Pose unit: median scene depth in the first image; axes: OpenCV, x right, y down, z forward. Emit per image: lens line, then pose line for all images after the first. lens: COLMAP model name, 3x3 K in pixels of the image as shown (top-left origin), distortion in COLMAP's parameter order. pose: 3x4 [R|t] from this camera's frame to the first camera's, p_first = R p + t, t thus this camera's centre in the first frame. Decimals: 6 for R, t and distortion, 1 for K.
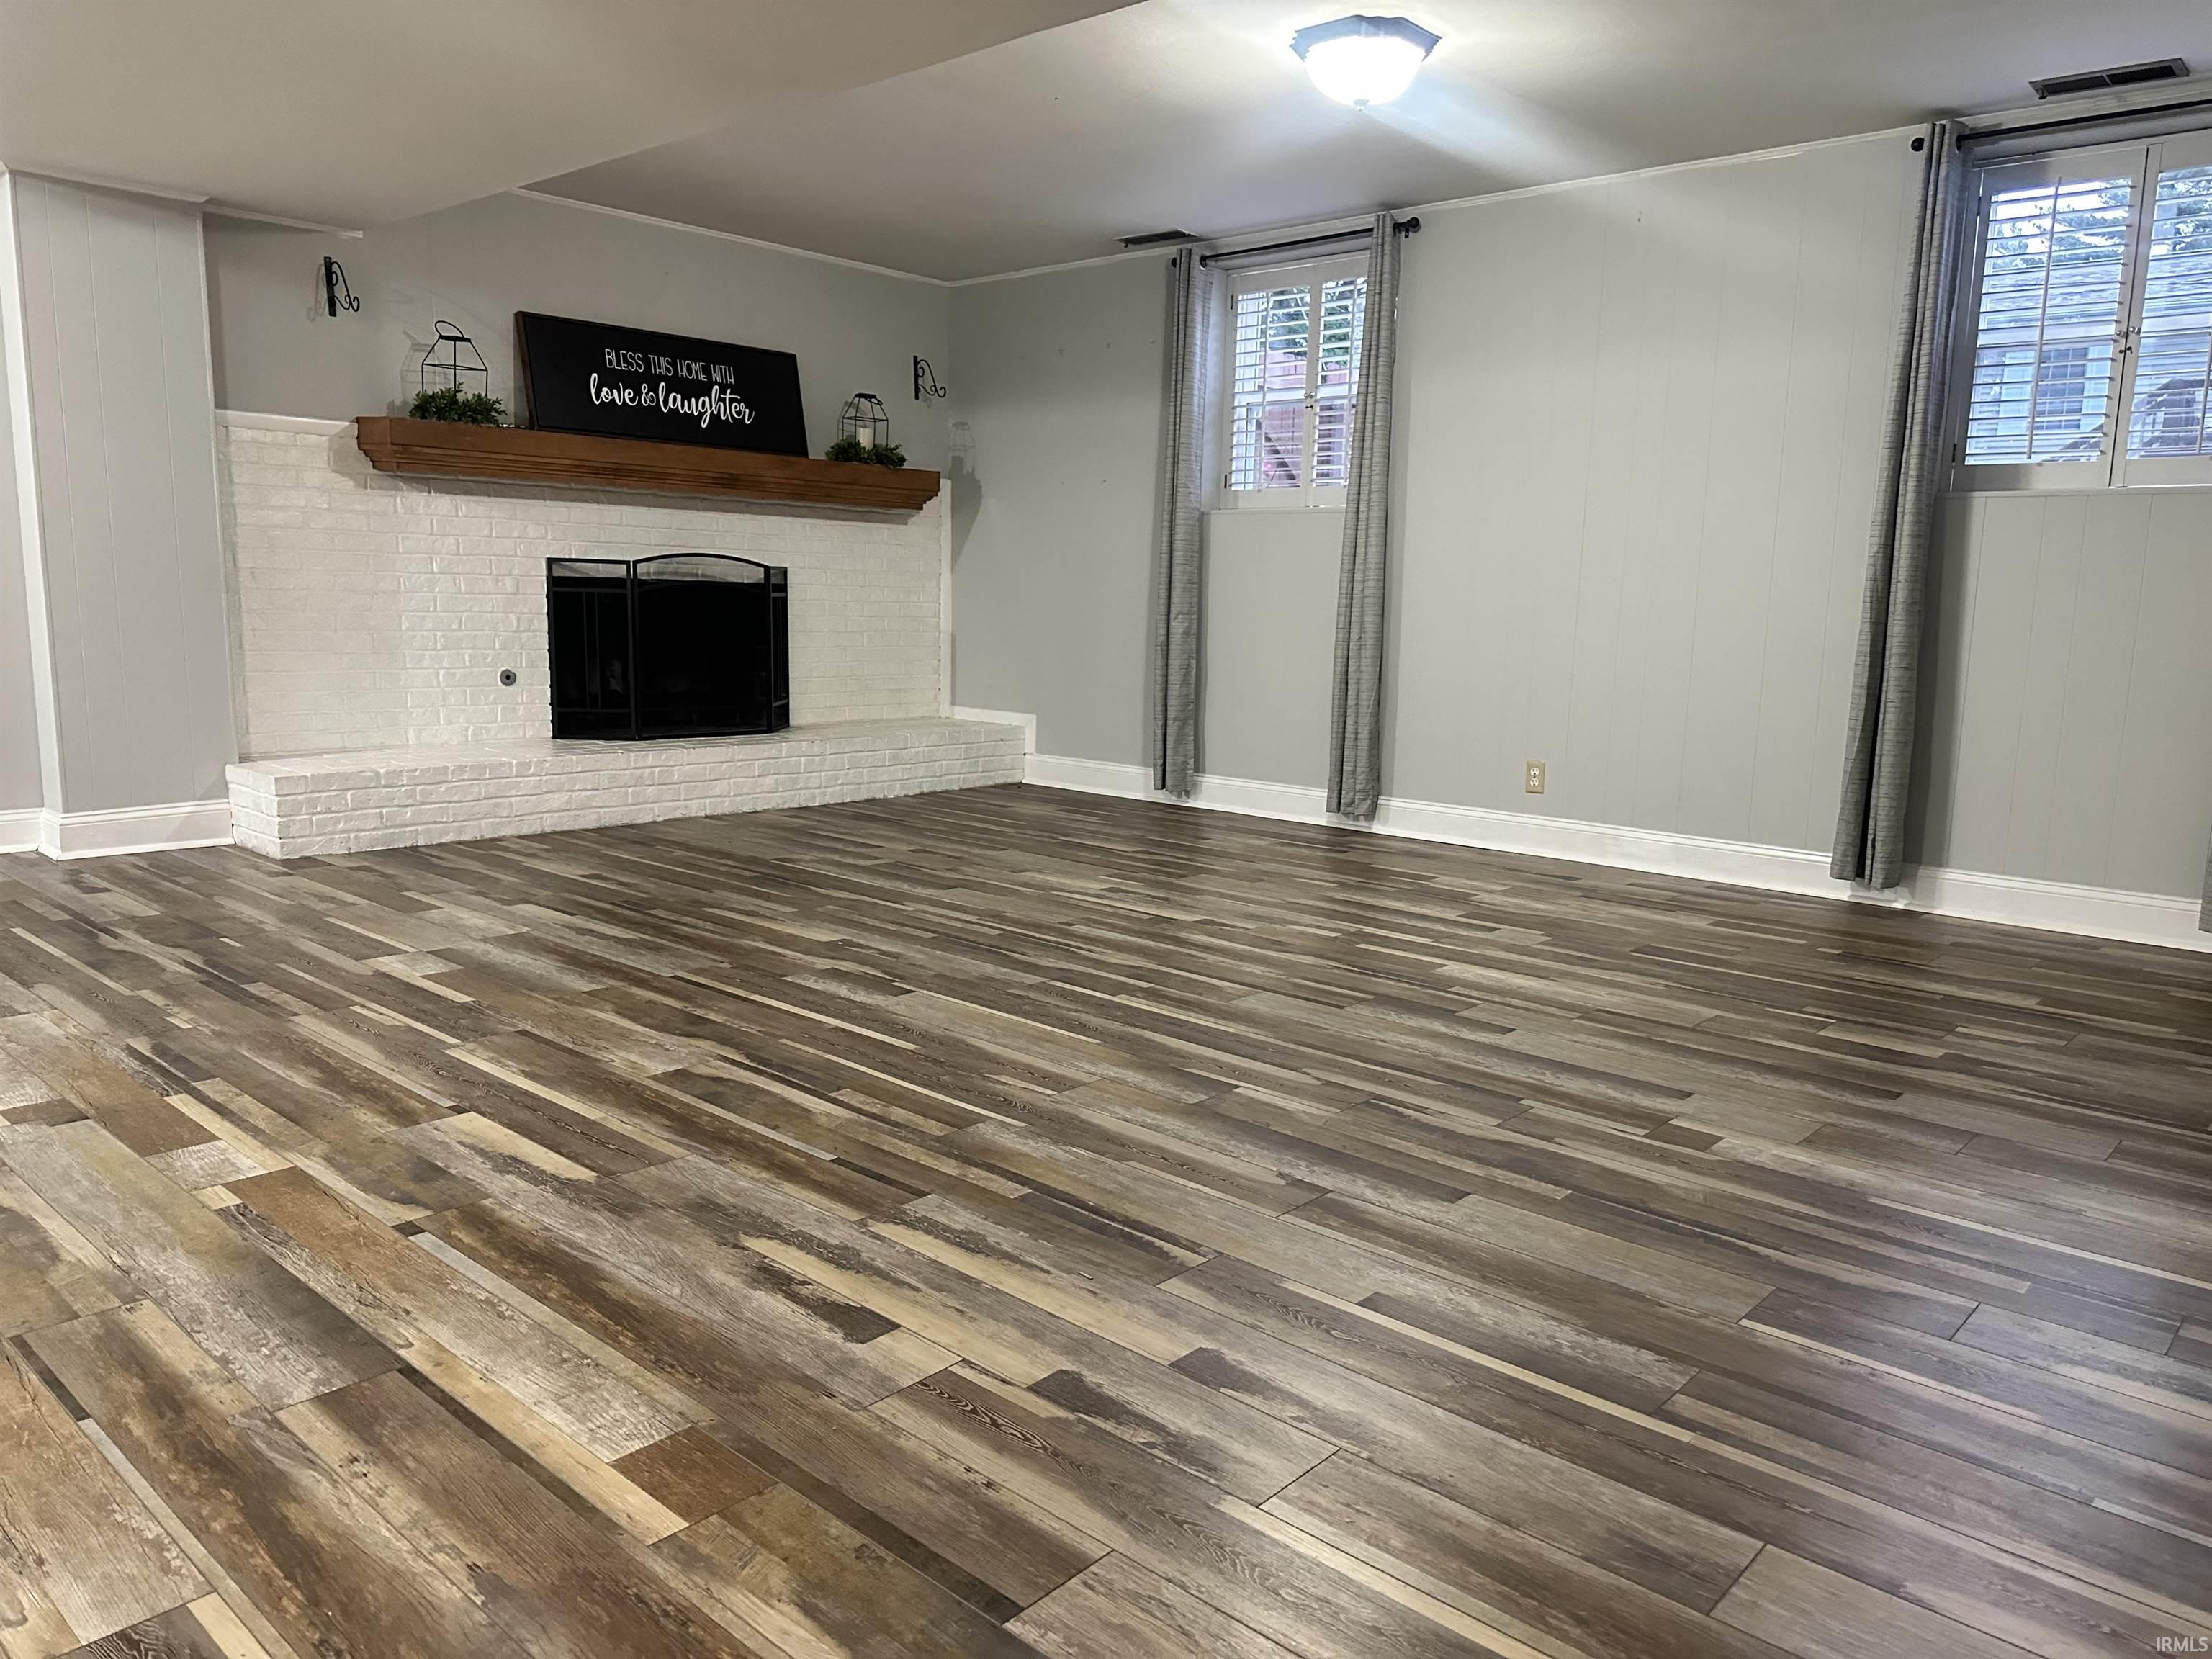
lens RADIAL K [[1564.1, 0, 1111.1], [0, 1564.1, 829.6], [0, 0, 1]] dist [-0.005828, -0.007922]
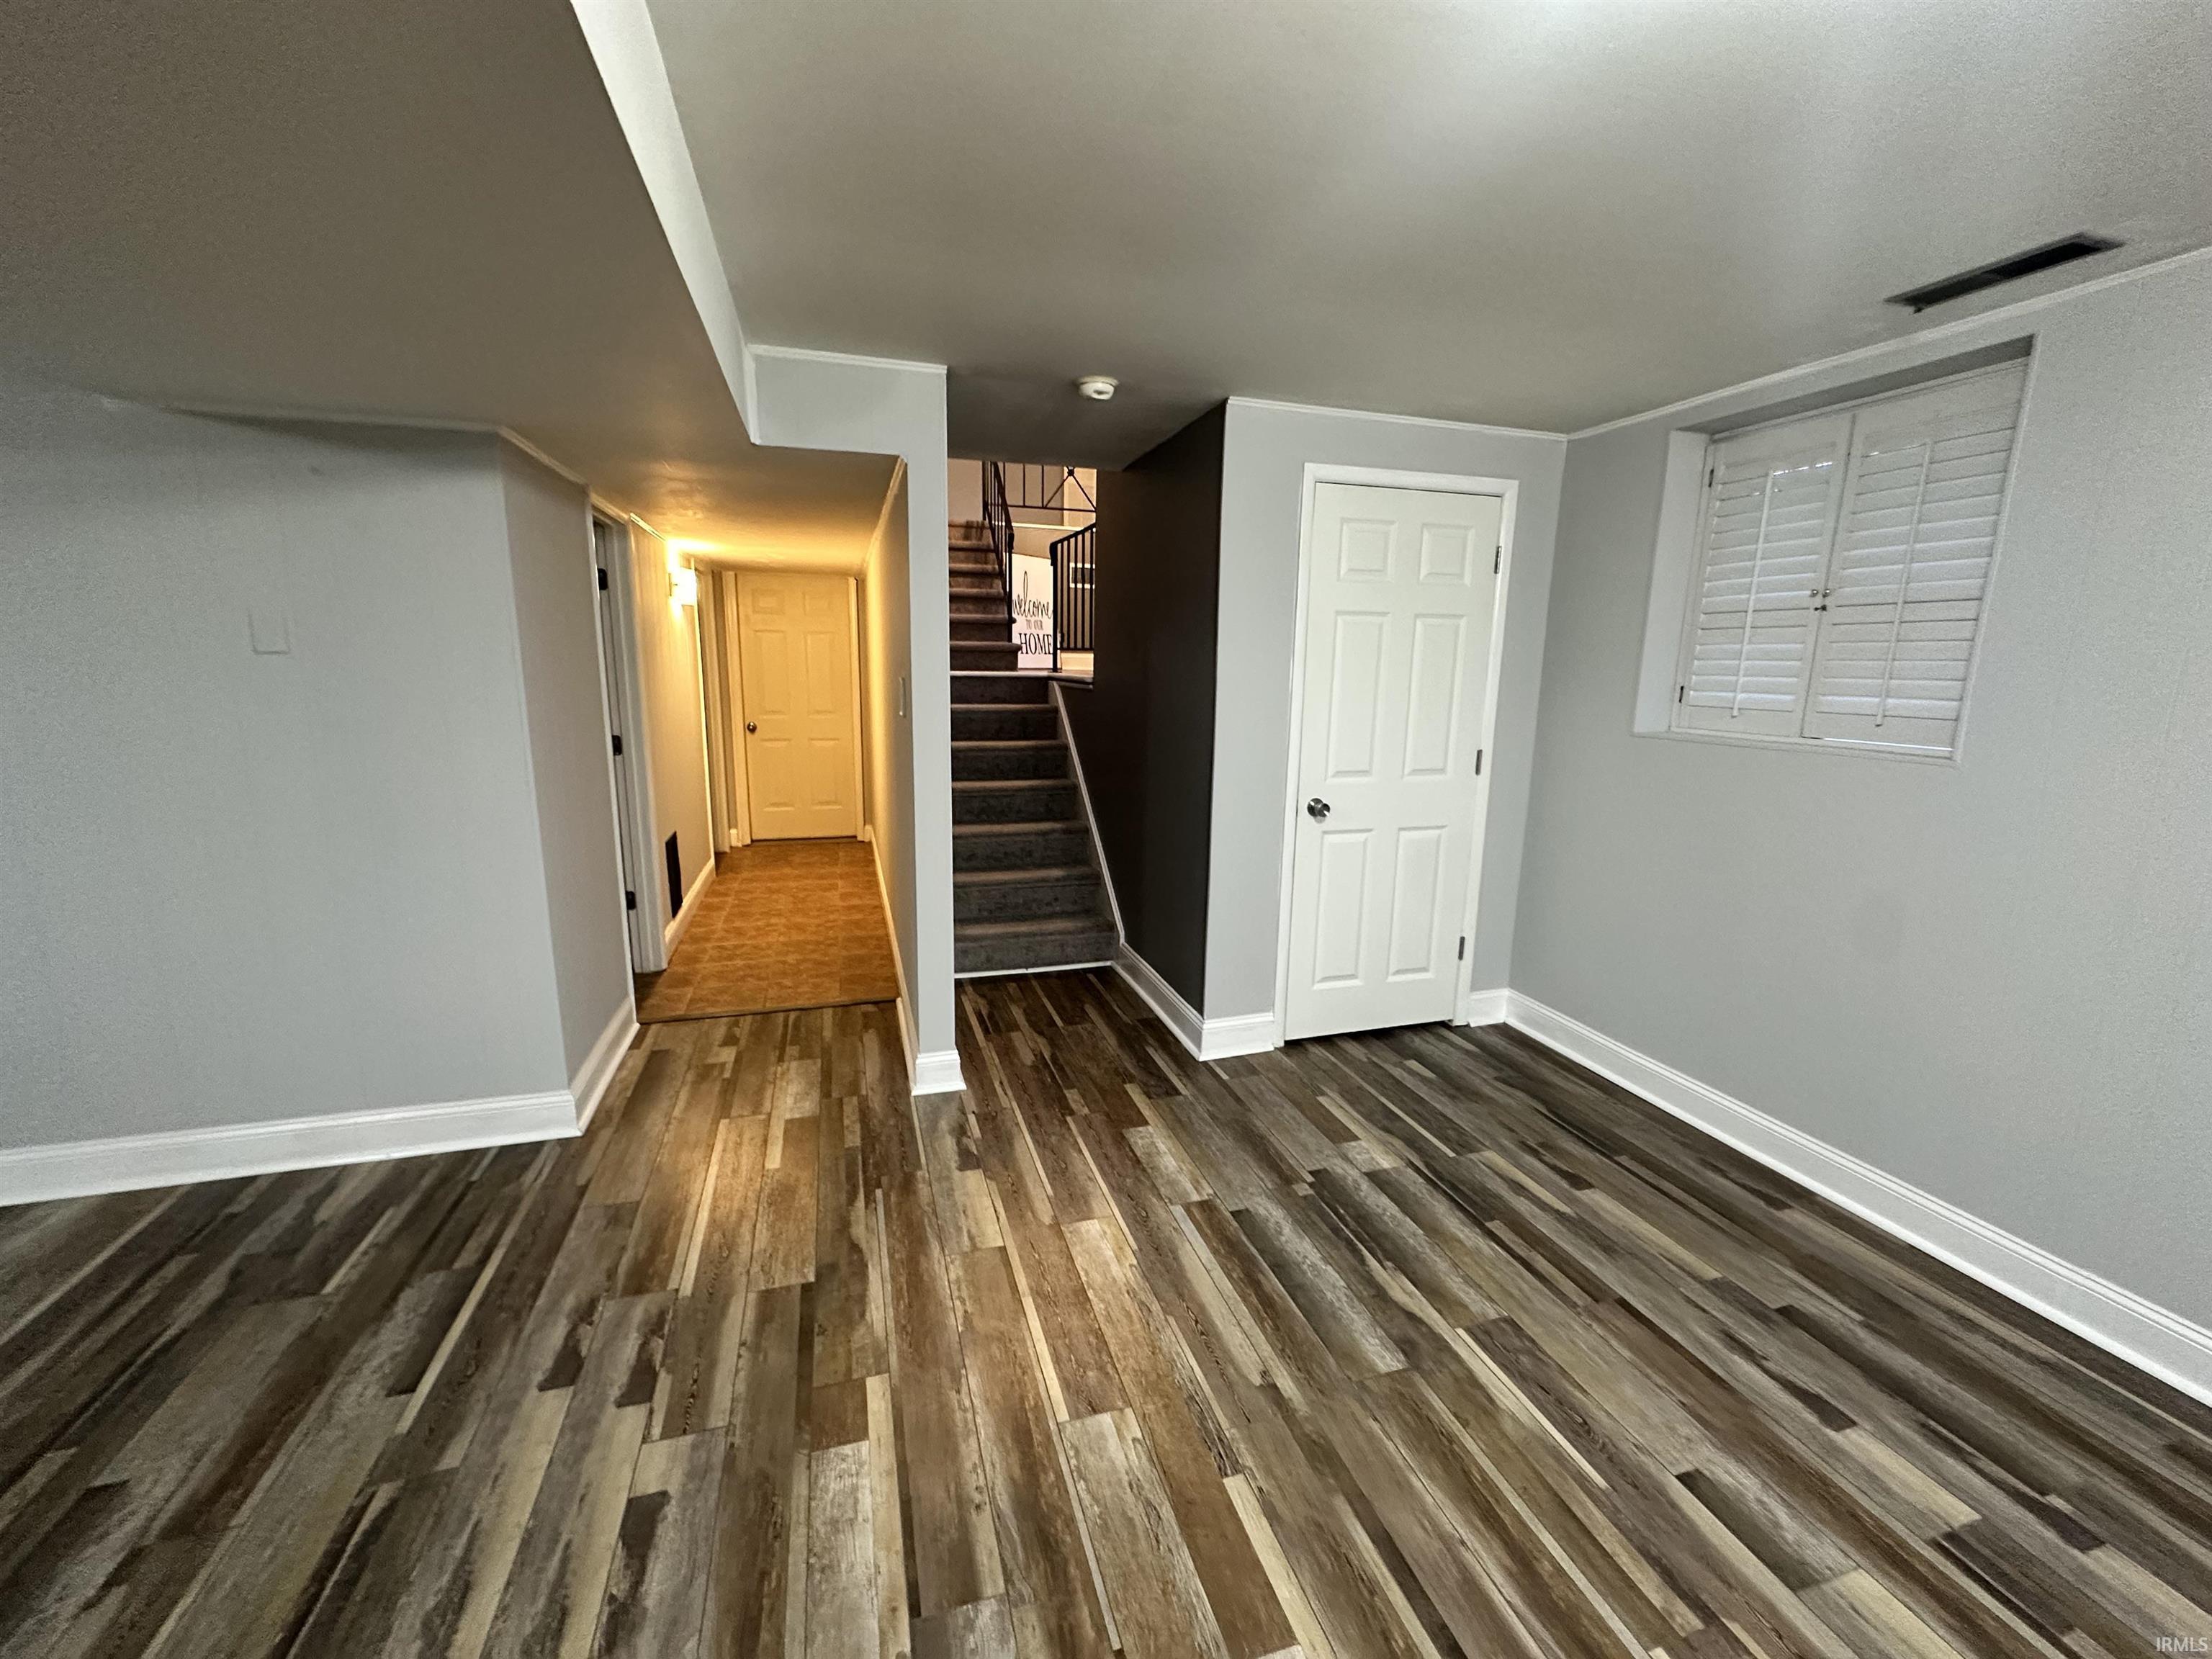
lens RADIAL K [[881.4, 0, 1103.5], [0, 881.4, 825.4], [0, 0, 1]] dist [-0.000011, 0.000007]
pose [[-0.852688, -0.141774, 0.502816, -0.901242], [0.040184, 0.941822, 0.333700, -0.561772], [-0.520873, 0.304747, -0.797383, 1.349948]]
